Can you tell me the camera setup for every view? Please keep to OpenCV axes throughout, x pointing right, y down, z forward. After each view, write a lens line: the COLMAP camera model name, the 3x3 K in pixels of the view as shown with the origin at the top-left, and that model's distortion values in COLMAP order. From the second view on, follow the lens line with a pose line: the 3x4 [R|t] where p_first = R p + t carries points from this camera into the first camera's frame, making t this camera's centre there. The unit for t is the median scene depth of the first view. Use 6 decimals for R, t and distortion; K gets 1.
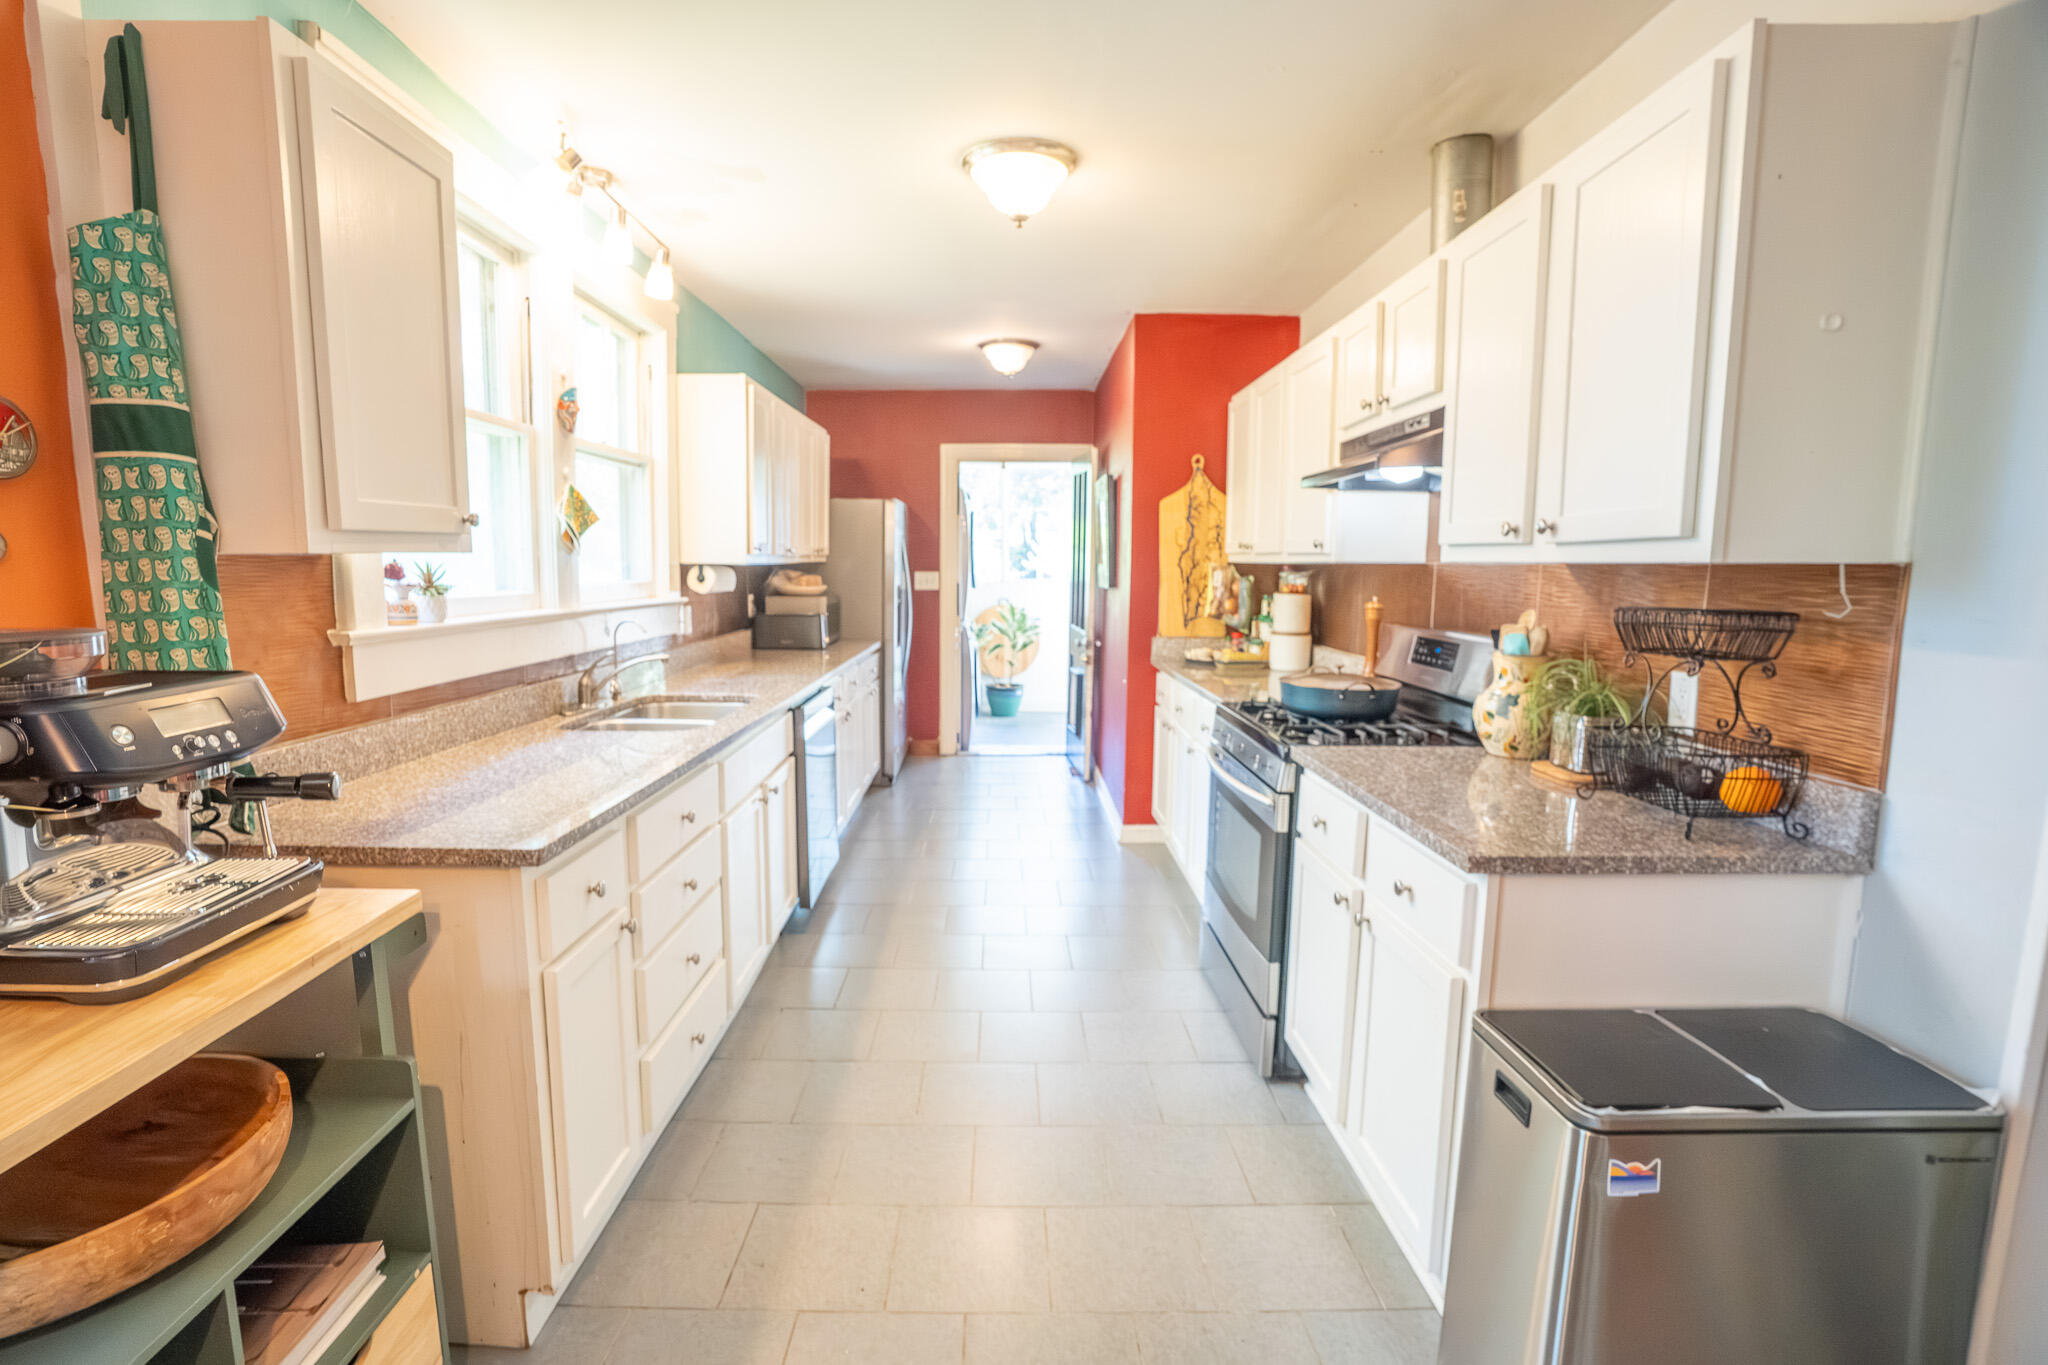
lens RADIAL K [[953.7, 0, 1006.2], [0, 953.7, 682.7], [0, 0, 1]] dist [-0.068987, 0.027940]
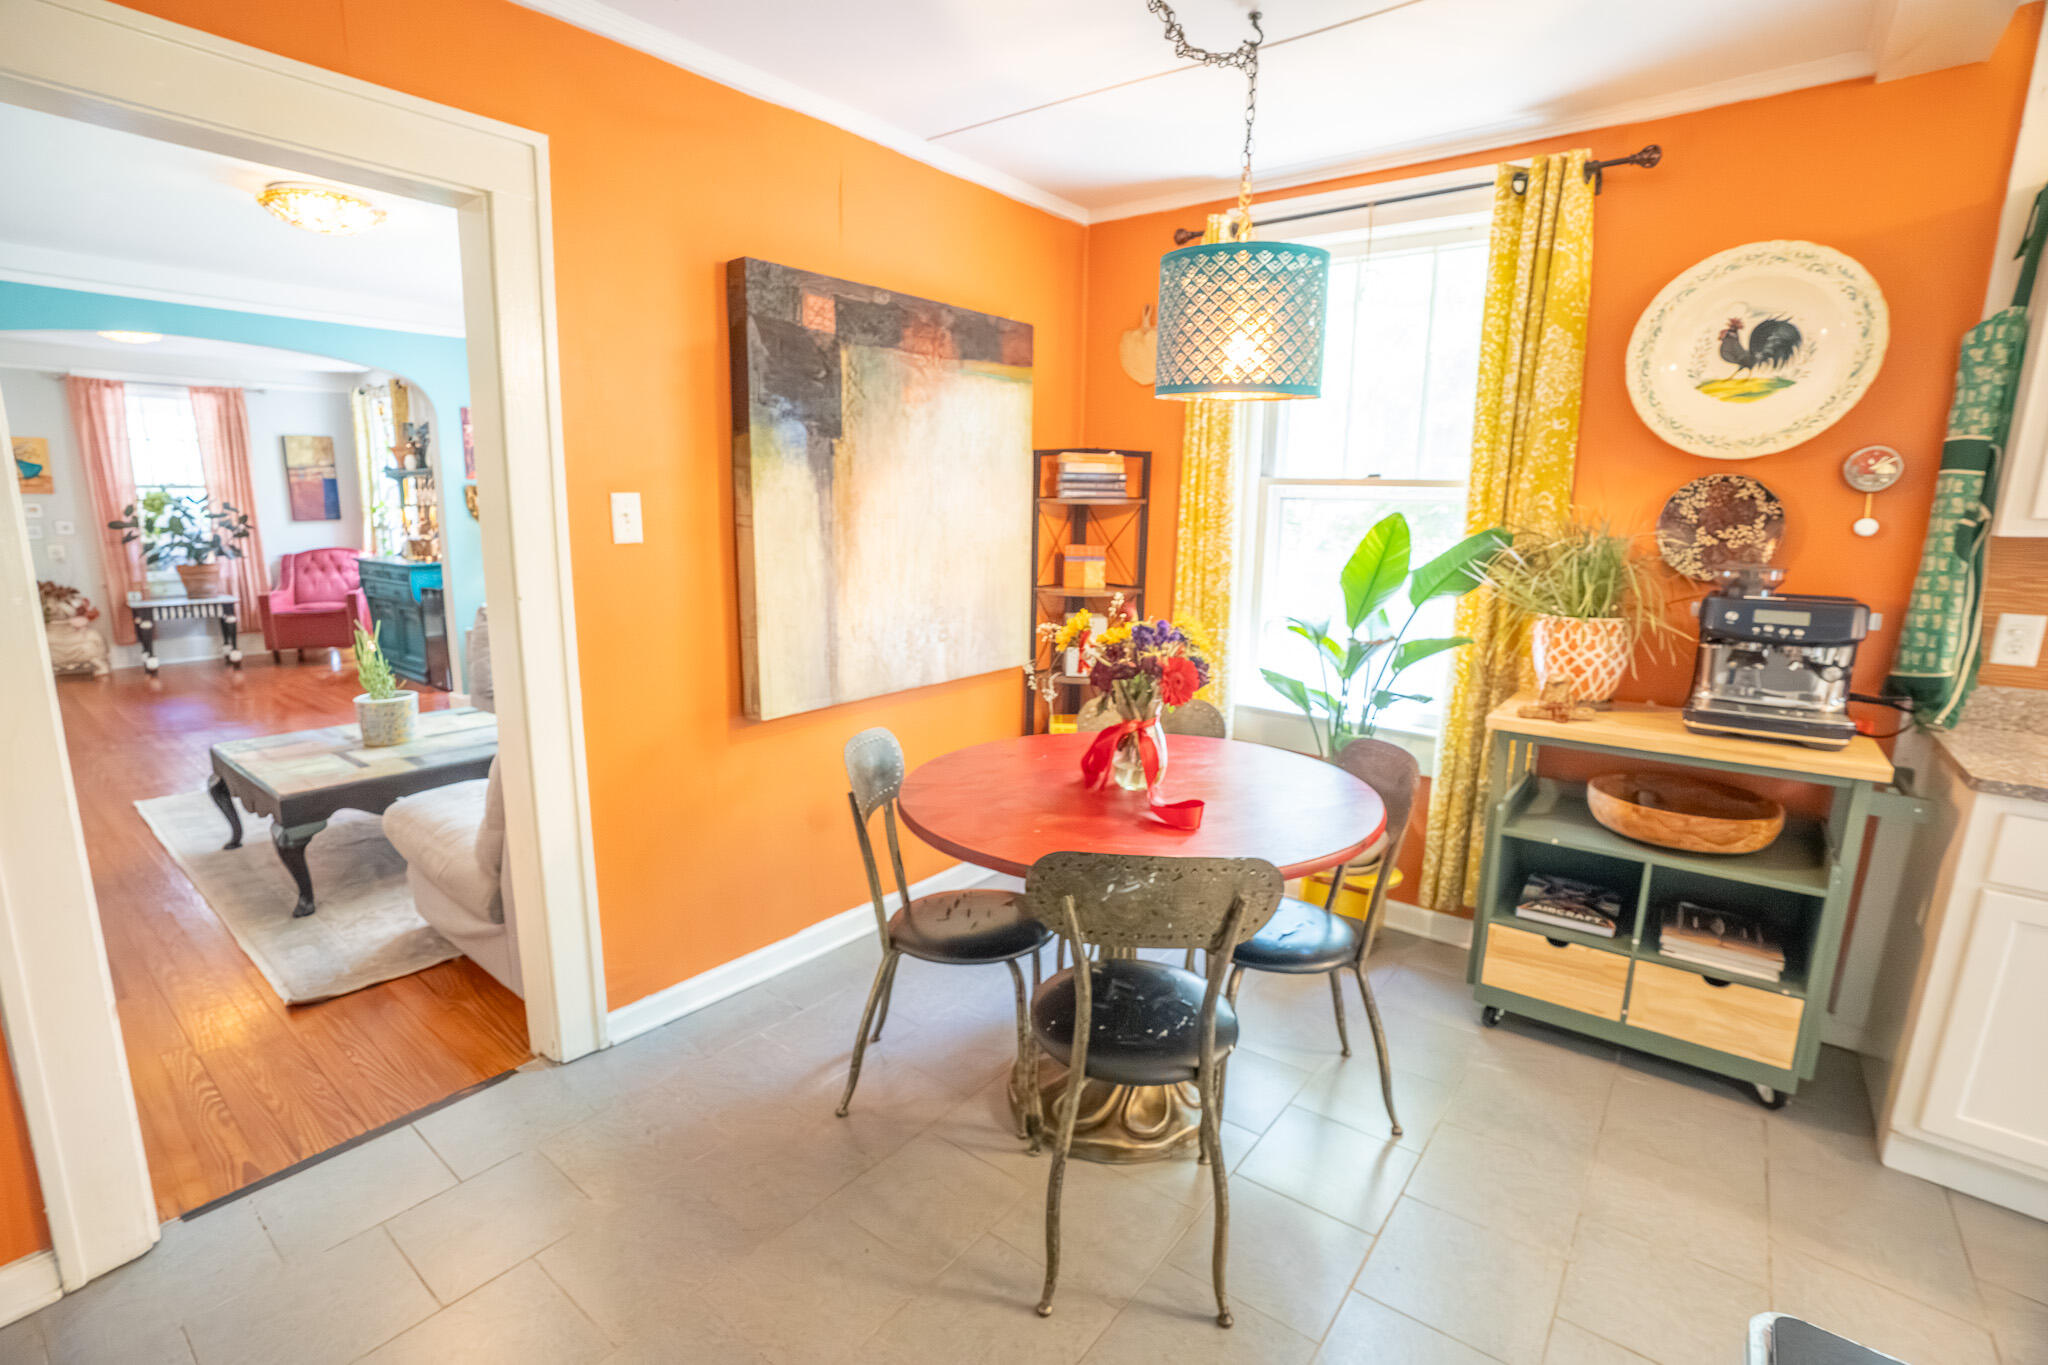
lens RADIAL K [[934.9, 0, 1003.5], [0, 934.9, 688.8], [0, 0, 1]] dist [-0.067490, 0.023588]
pose [[-0.635080, 0.136357, -0.760316, 0.648155], [-0.119427, 0.955127, 0.271051, -0.054922], [0.763158, 0.262941, -0.590298, 0.370648]]
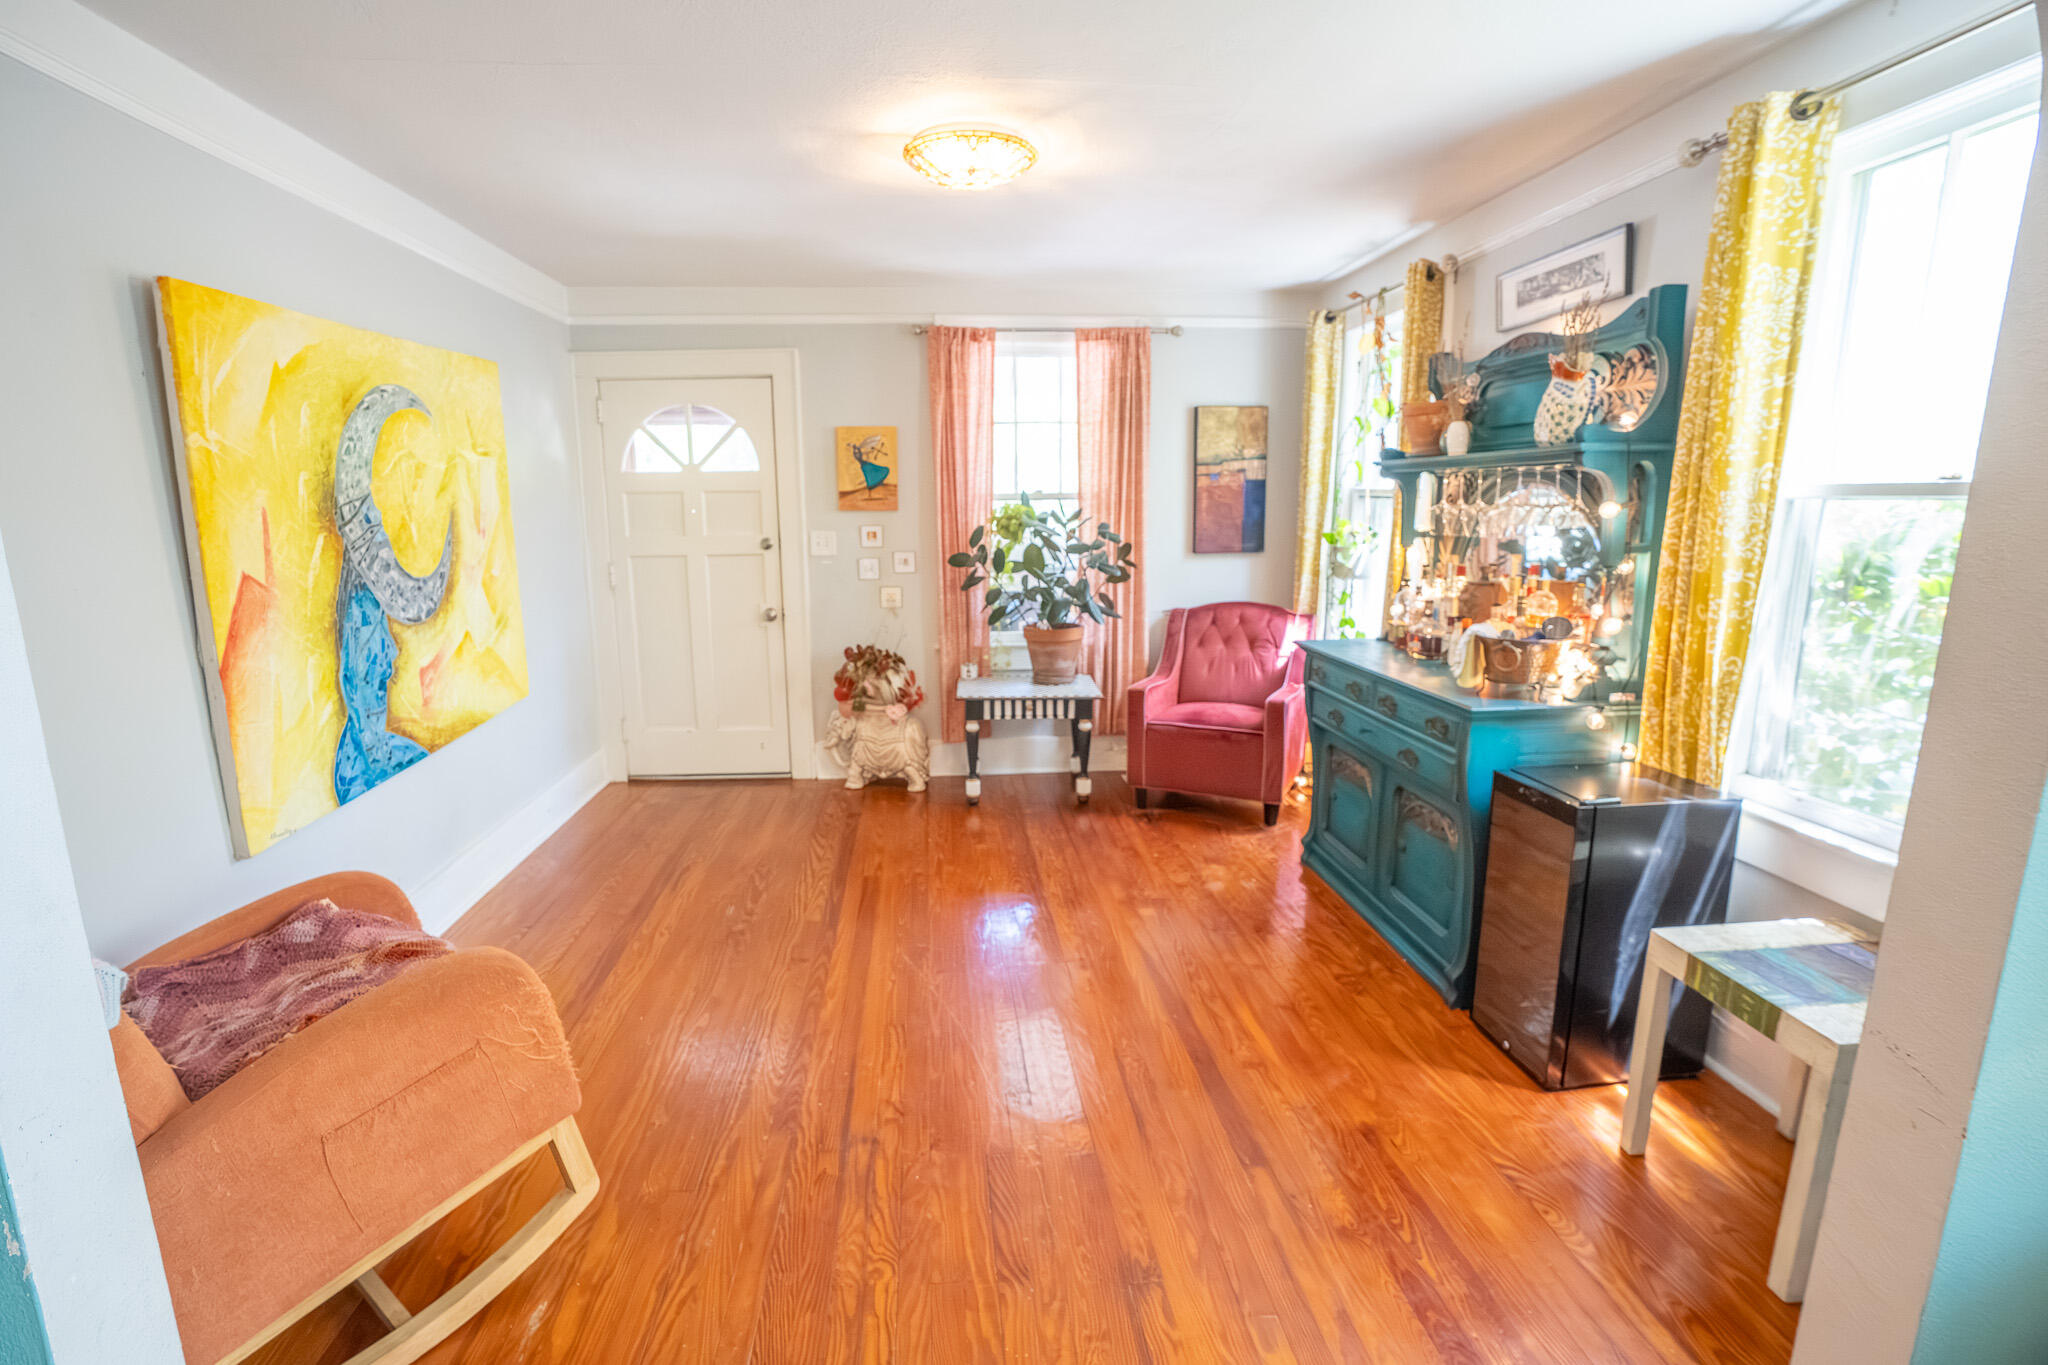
lens RADIAL K [[963.3, 0, 1008.7], [0, 963.3, 684.5], [0, 0, 1]] dist [-0.072904, 0.029994]
pose [[-0.997368, 0.012057, -0.071498, 0.281060], [-0.011014, 0.949440, 0.313755, 0.170184], [0.071666, 0.313717, -0.946808, -1.539784]]
